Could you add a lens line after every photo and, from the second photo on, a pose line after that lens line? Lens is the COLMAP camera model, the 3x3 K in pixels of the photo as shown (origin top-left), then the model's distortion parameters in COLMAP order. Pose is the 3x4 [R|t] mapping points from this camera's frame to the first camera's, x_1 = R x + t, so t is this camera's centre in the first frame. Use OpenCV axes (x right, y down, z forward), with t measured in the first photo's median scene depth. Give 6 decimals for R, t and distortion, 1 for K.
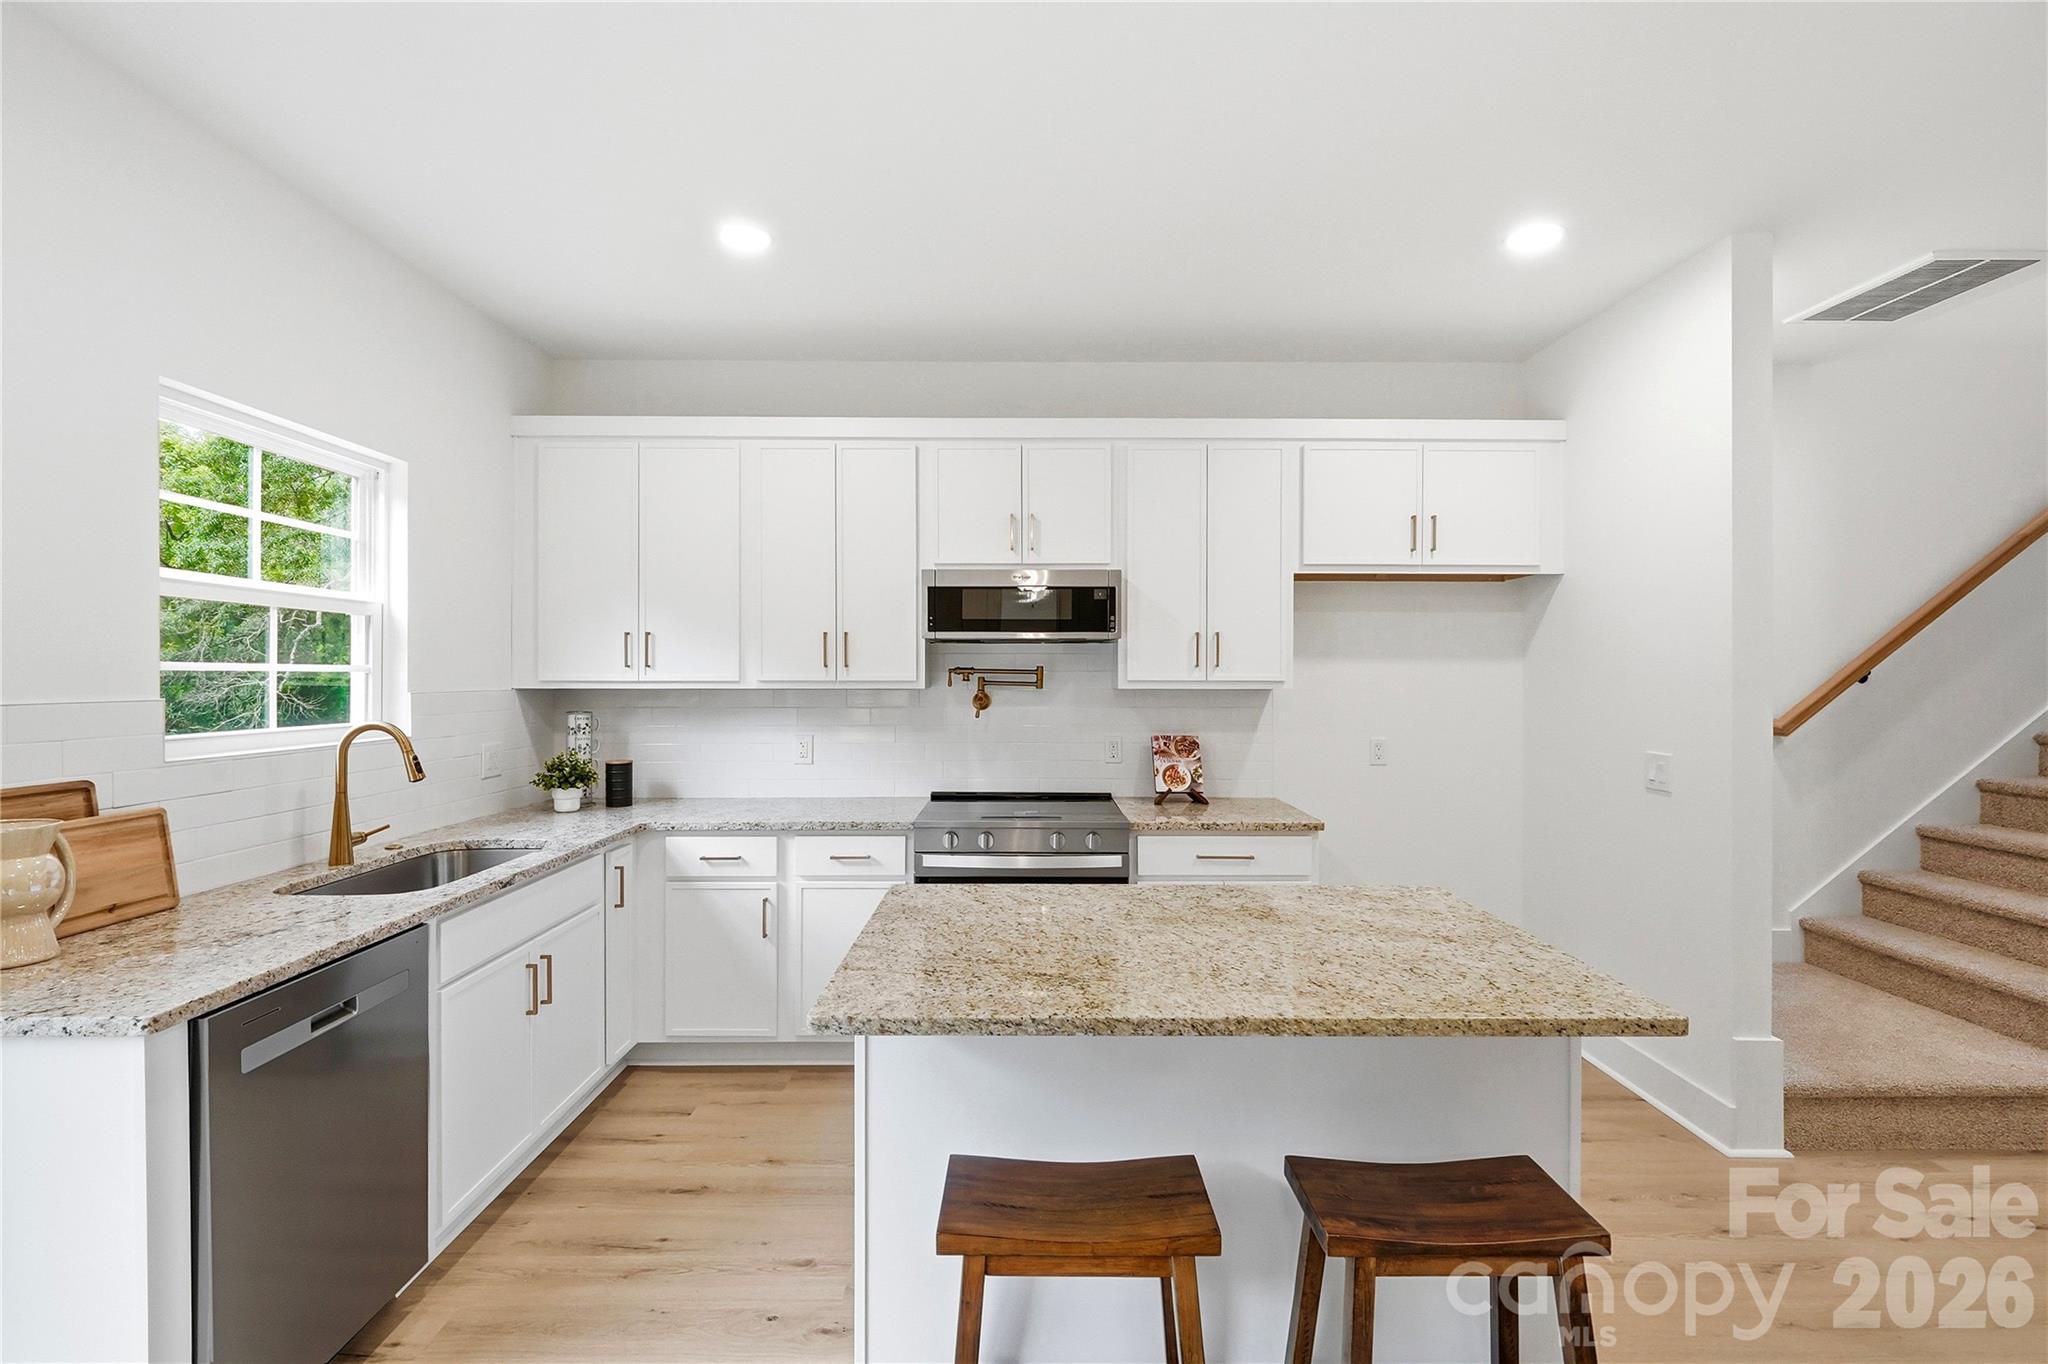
lens RADIAL K [[936.5, 0, 1028.4], [0, 936.5, 677.1], [0, 0, 1]] dist [-0.003832, 0.000144]
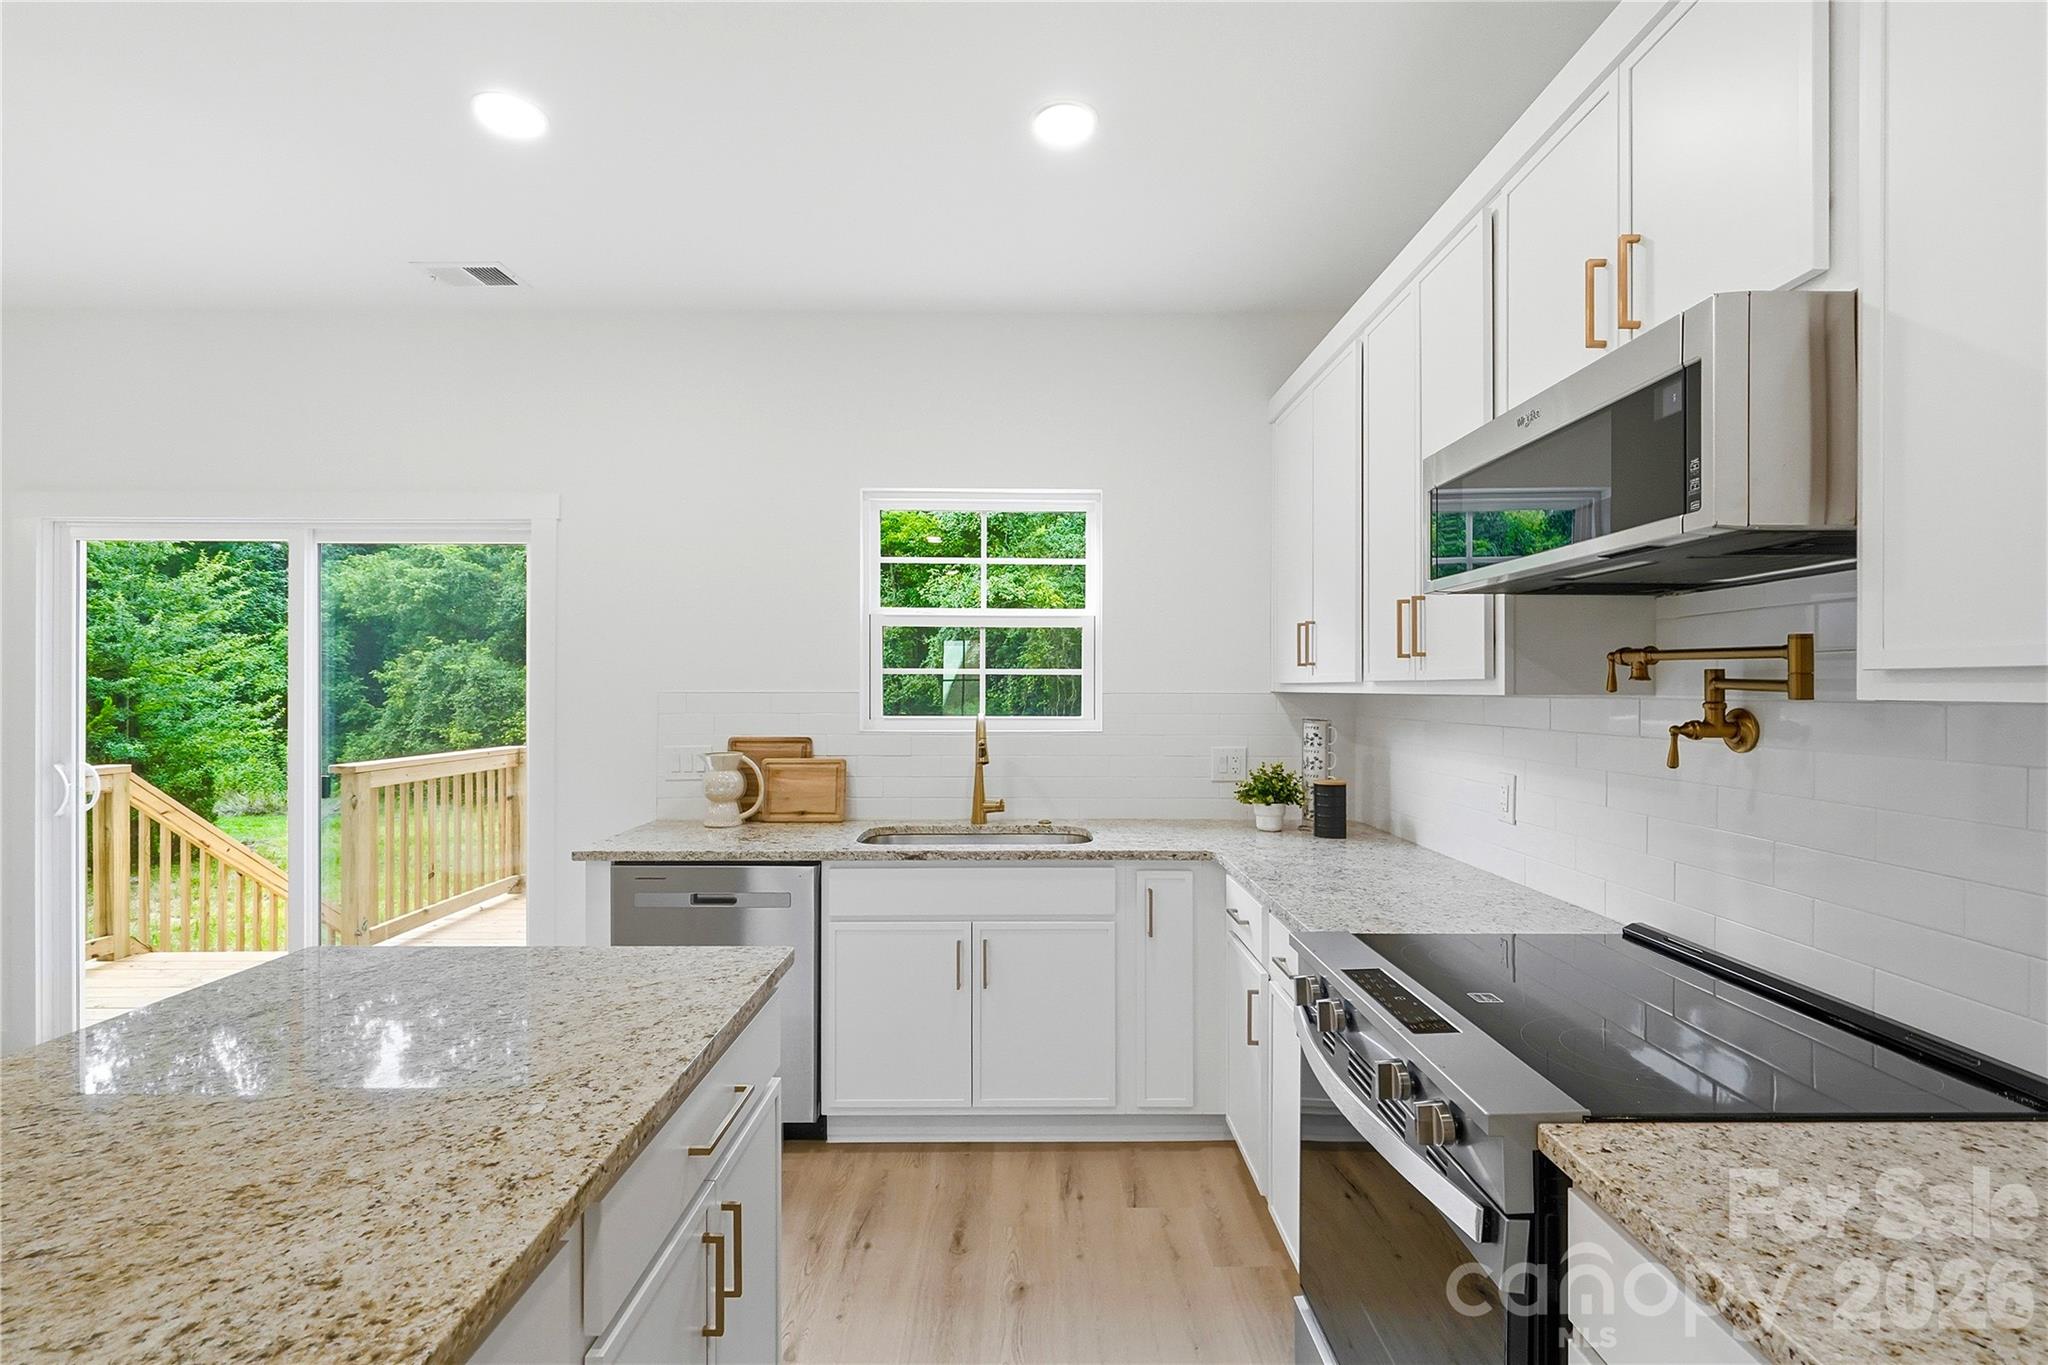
lens RADIAL K [[927.8, 0, 1026.8], [0, 927.8, 688.9], [0, 0, 1]] dist [0.001492, -0.000155]
pose [[-0.001466, 0.000991, -0.999998, 0.405035], [-0.004163, 0.999991, 0.000997, 0.010414], [0.999990, 0.004164, -0.001462, 0.808769]]
